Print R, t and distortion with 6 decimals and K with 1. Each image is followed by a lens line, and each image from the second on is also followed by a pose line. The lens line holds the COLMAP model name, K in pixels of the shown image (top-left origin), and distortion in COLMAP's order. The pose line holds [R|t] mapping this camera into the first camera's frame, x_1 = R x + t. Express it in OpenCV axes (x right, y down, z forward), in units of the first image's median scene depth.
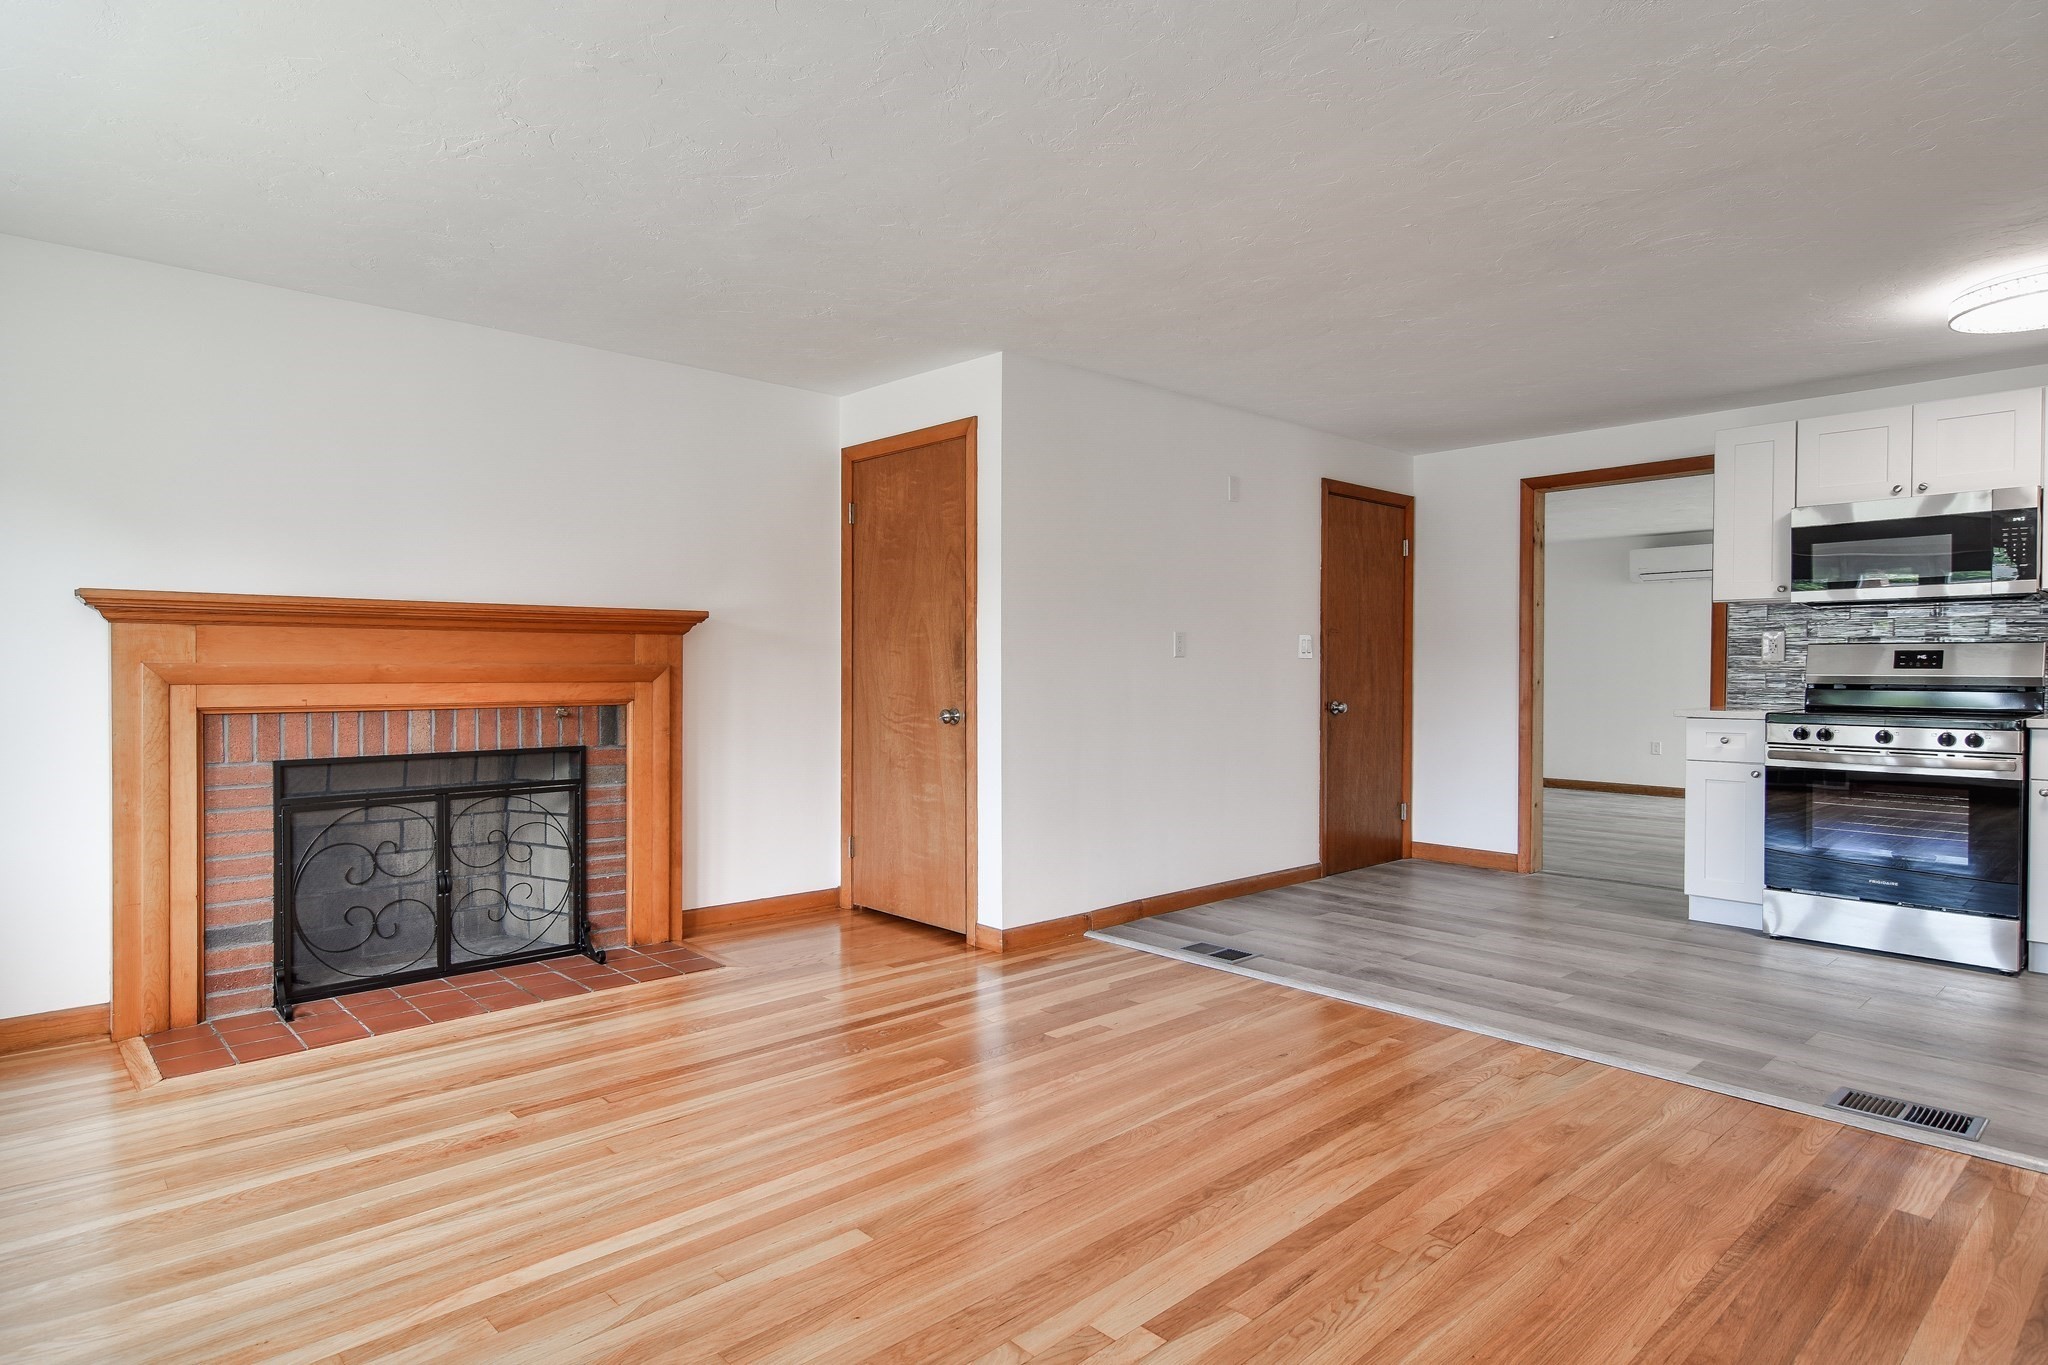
lens RADIAL K [[1098.7, 0, 1024.0], [0, 1098.7, 682.5], [0, 0, 1]] dist [-0.003153, -0.000010]
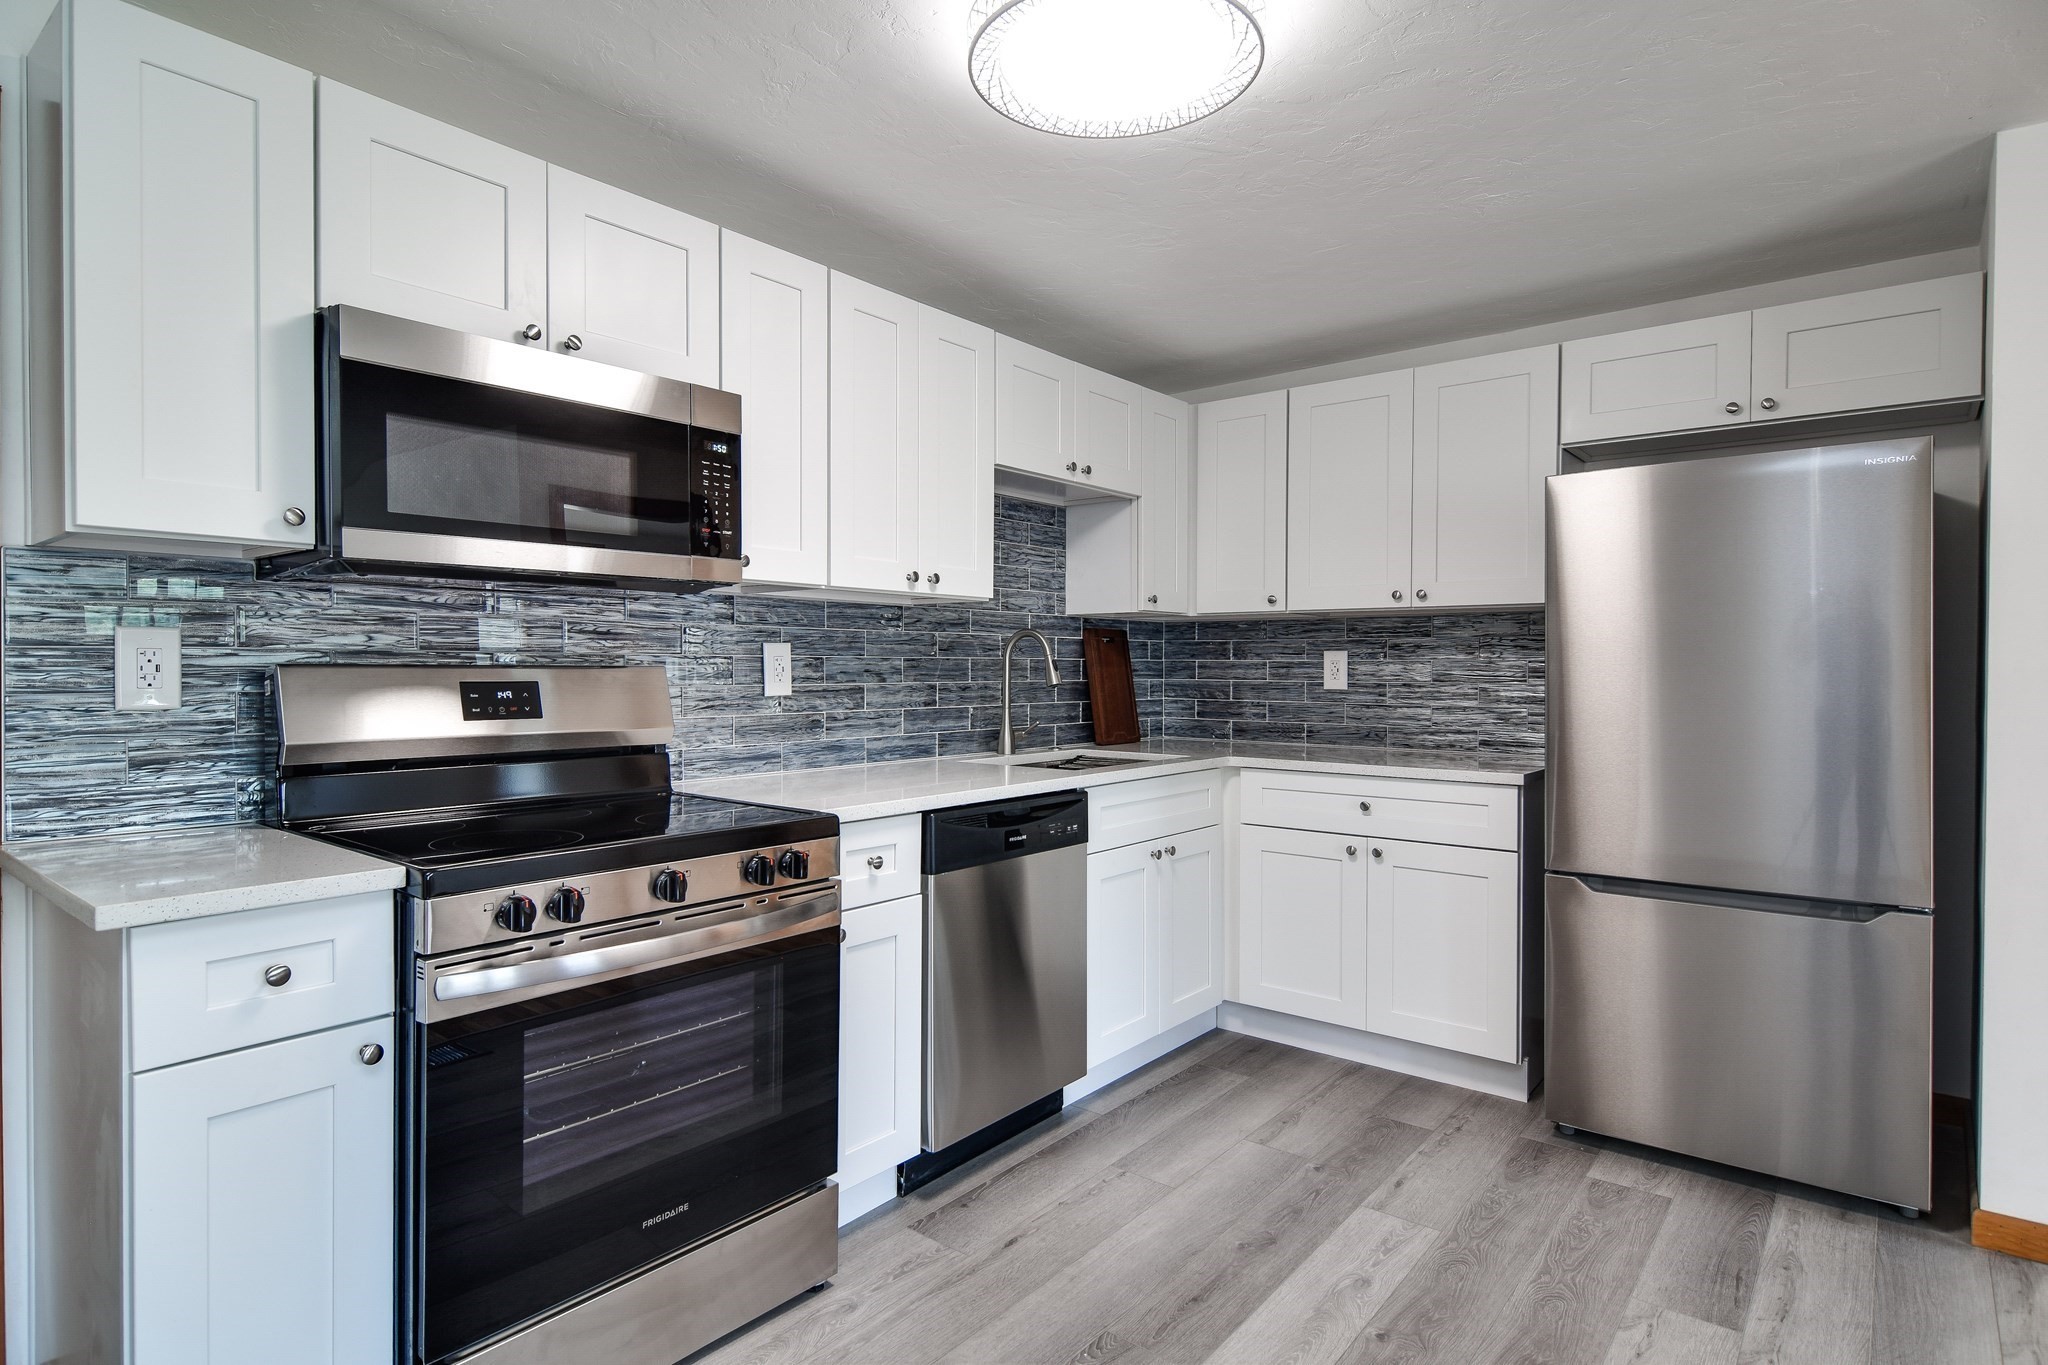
lens RADIAL K [[1098.7, 0, 1024.0], [0, 1098.7, 682.5], [0, 0, 1]] dist [-0.003153, -0.000010]
pose [[-0.149079, -0.014513, 0.988719, 0.115621], [0.012099, 0.999791, 0.016500, -0.013176], [-0.988751, 0.014423, -0.148872, 0.325039]]
